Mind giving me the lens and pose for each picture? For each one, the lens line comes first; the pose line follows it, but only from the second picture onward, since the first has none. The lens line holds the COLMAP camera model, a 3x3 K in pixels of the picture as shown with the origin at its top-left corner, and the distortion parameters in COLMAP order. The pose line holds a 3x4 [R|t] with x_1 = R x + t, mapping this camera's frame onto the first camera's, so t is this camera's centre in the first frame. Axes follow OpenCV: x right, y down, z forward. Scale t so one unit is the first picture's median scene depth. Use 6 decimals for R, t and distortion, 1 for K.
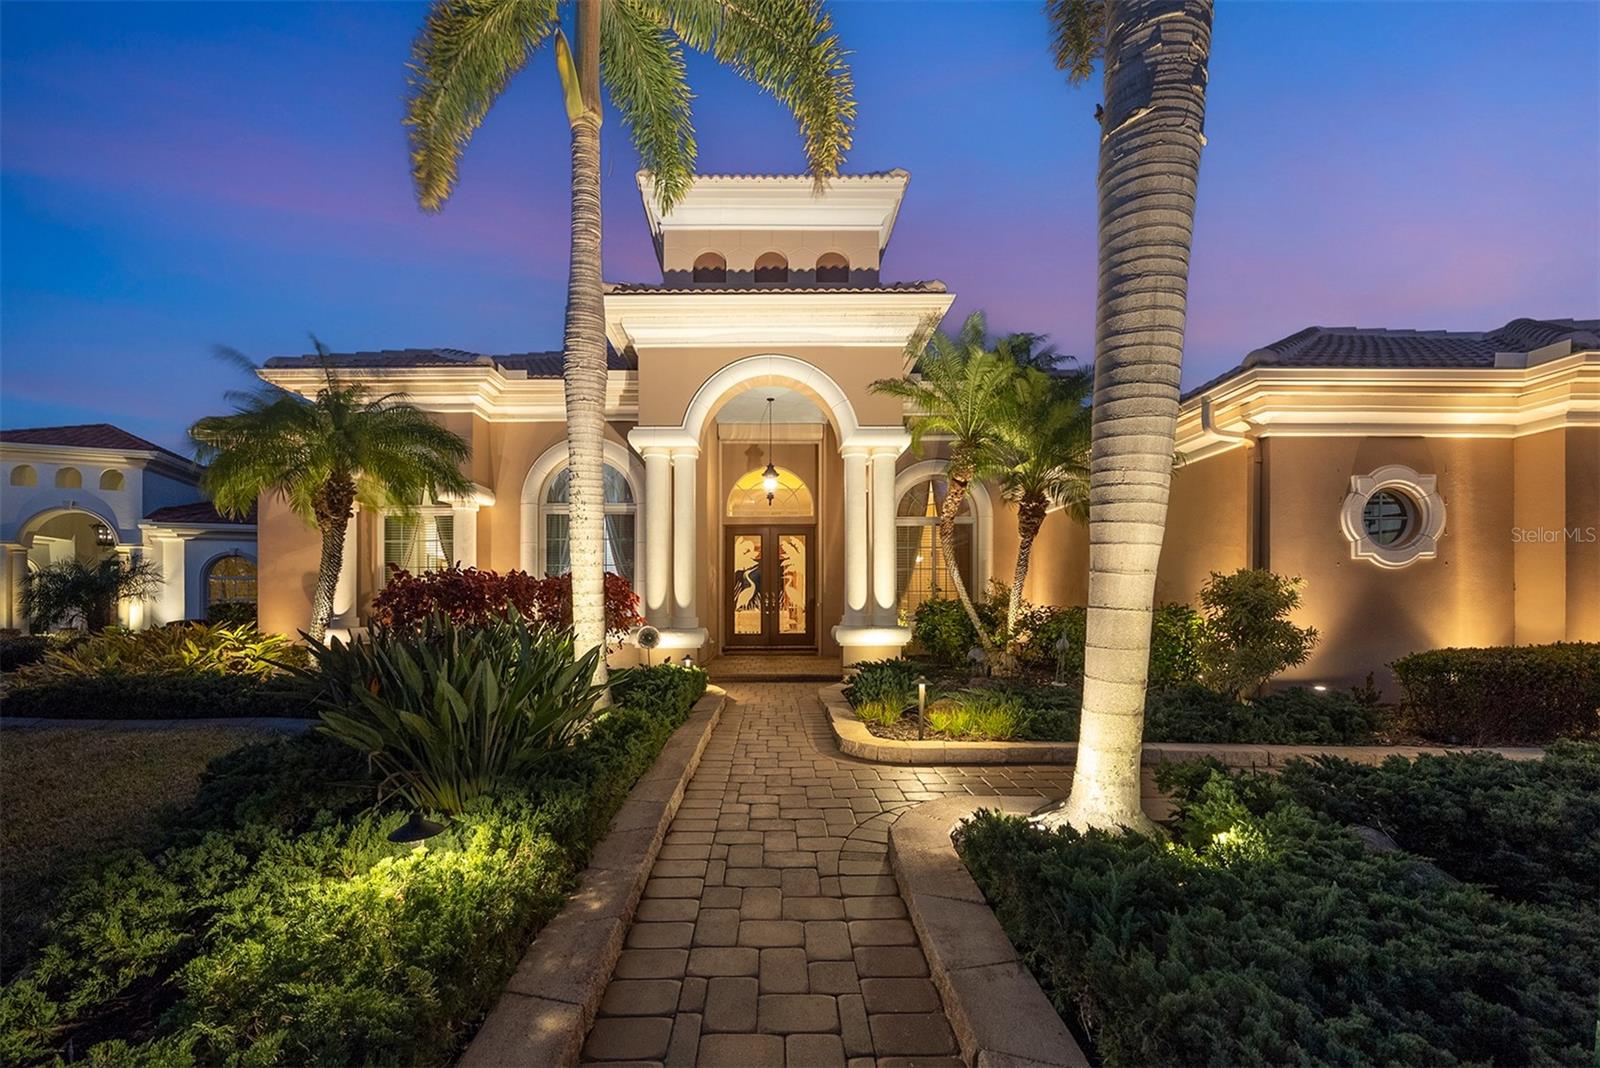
lens RADIAL K [[574.7, 0, 804.2], [0, 574.7, 539.3], [0, 0, 1]] dist [-0.000282, 0.000028]
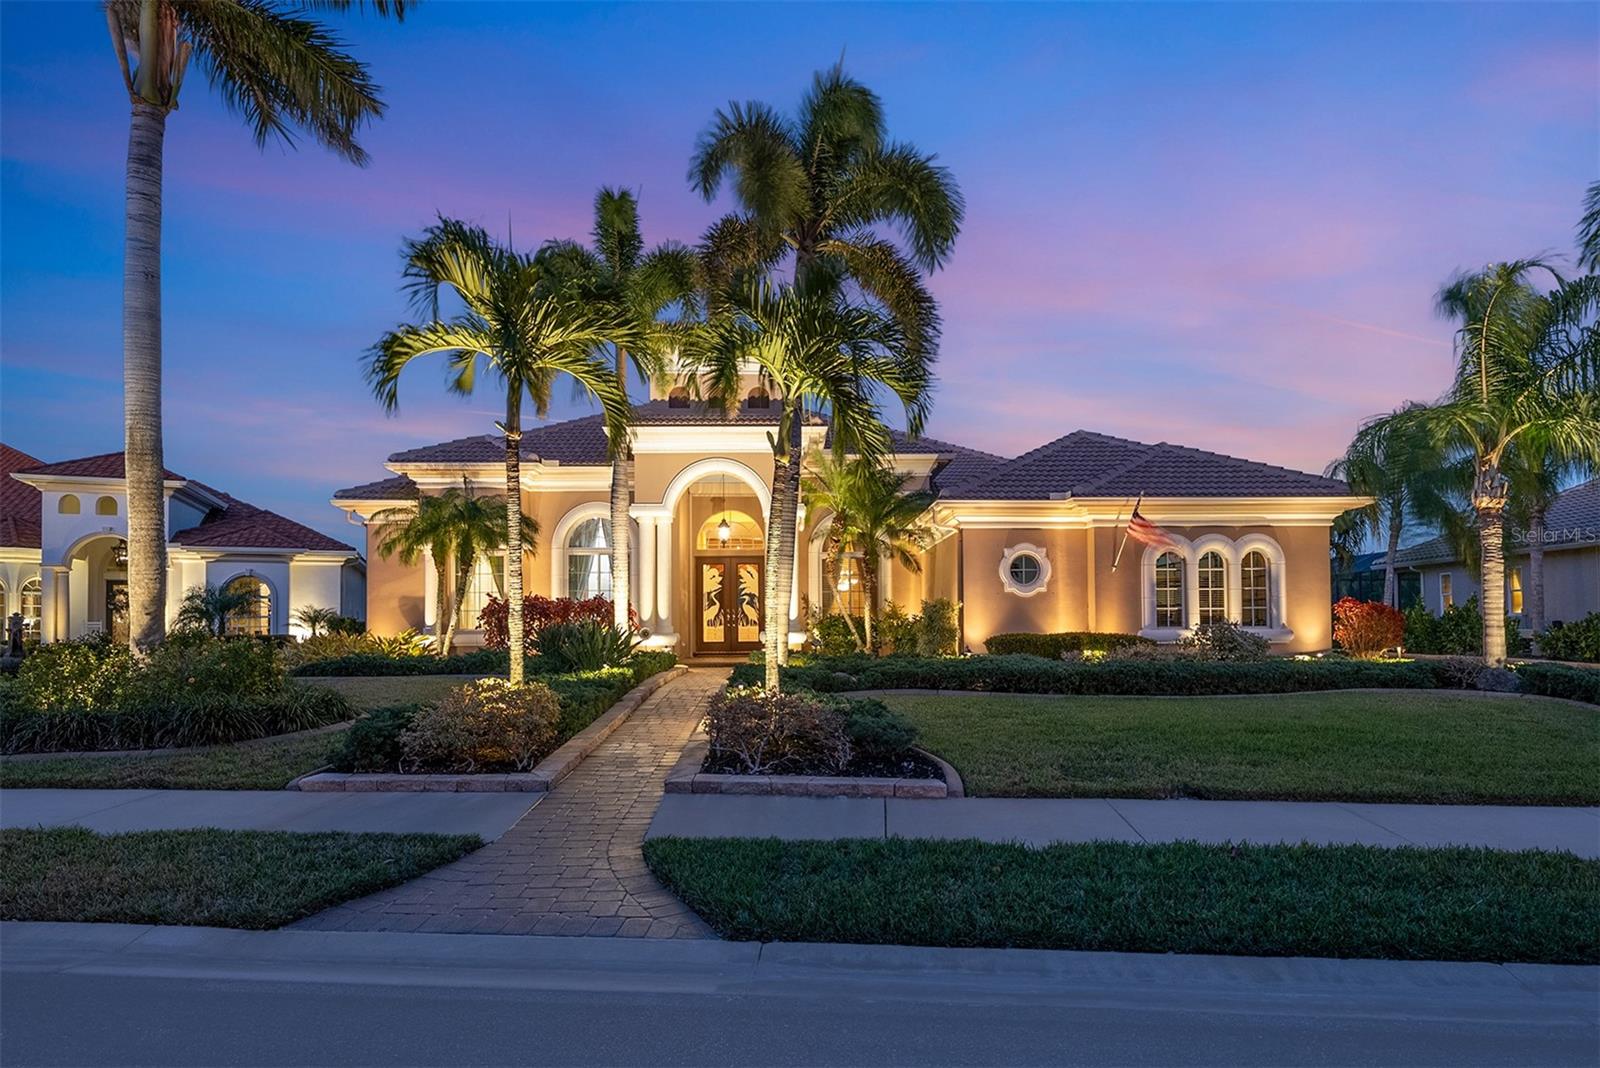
lens RADIAL K [[830.1, 0, 796.7], [0, 830.1, 529.7], [0, 0, 1]] dist [-0.026302, -0.000261]
pose [[0.999087, -0.007245, -0.042101, 0.236153], [0.007086, 0.999967, -0.003919, -0.108421], [0.042128, 0.003617, 0.999106, -1.184288]]
